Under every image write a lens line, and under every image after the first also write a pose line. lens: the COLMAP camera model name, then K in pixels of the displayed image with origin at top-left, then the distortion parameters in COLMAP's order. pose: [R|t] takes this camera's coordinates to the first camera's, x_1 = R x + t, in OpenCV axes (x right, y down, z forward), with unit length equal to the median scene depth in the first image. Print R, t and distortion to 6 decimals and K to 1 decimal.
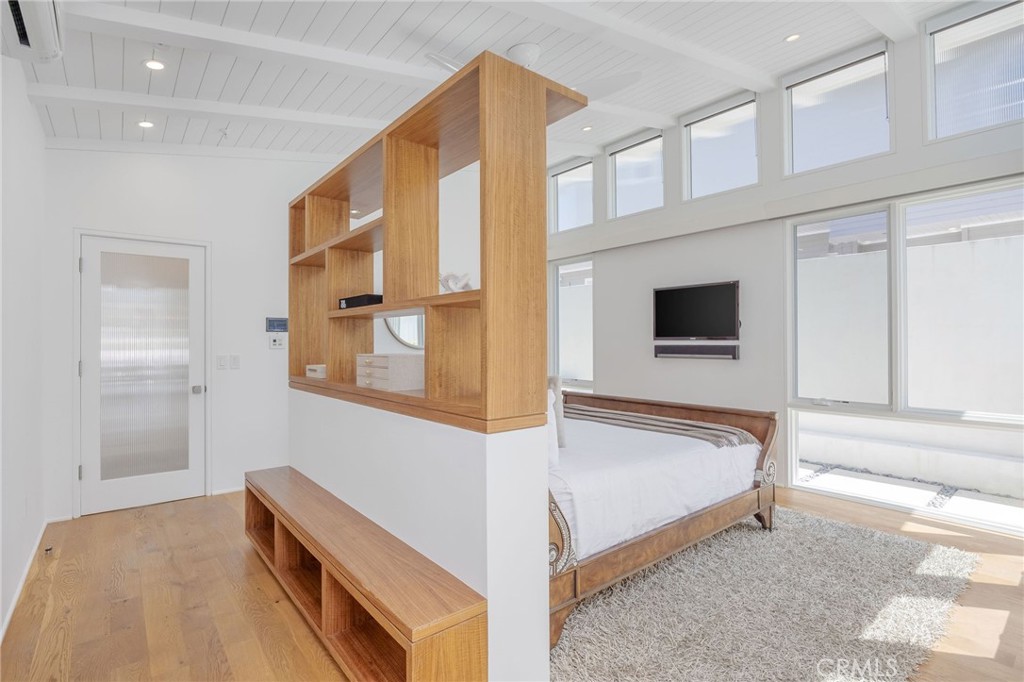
lens RADIAL K [[495.9, 0, 515.5], [0, 495.9, 342.1], [0, 0, 1]] dist [-0.012940, -0.000482]
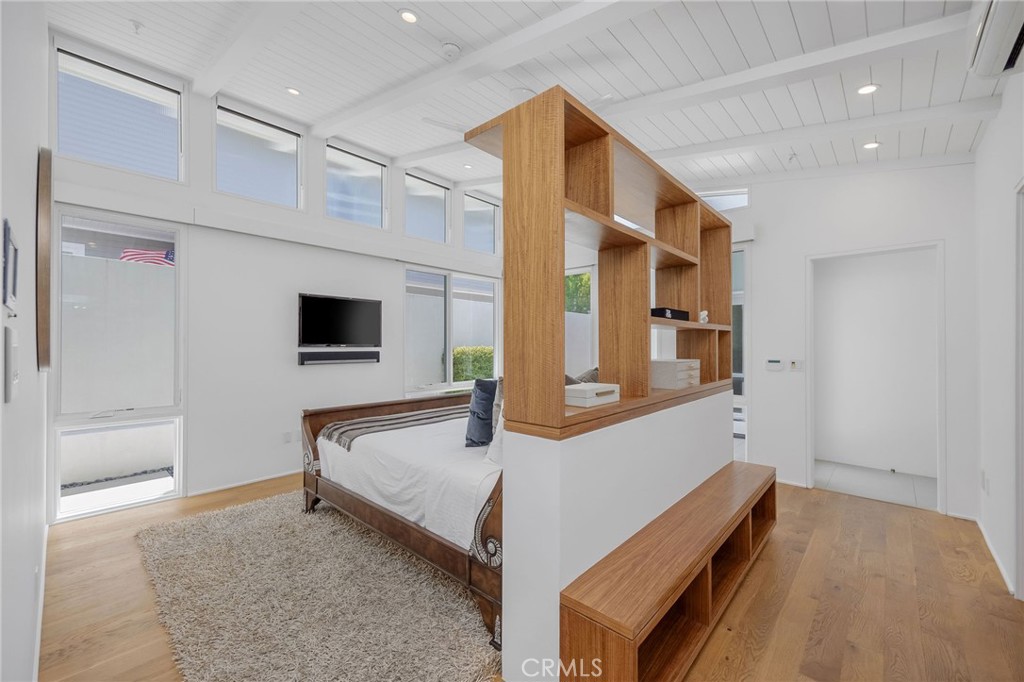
lens RADIAL K [[414.0, 0, 513.0], [0, 414.0, 339.2], [0, 0, 1]] dist [-0.002132, 0.000461]
pose [[-0.156701, 0.014881, 0.987534, -0.646058], [0.003014, 0.999889, -0.014589, -0.007354], [-0.987642, 0.000690, -0.156728, 0.823665]]
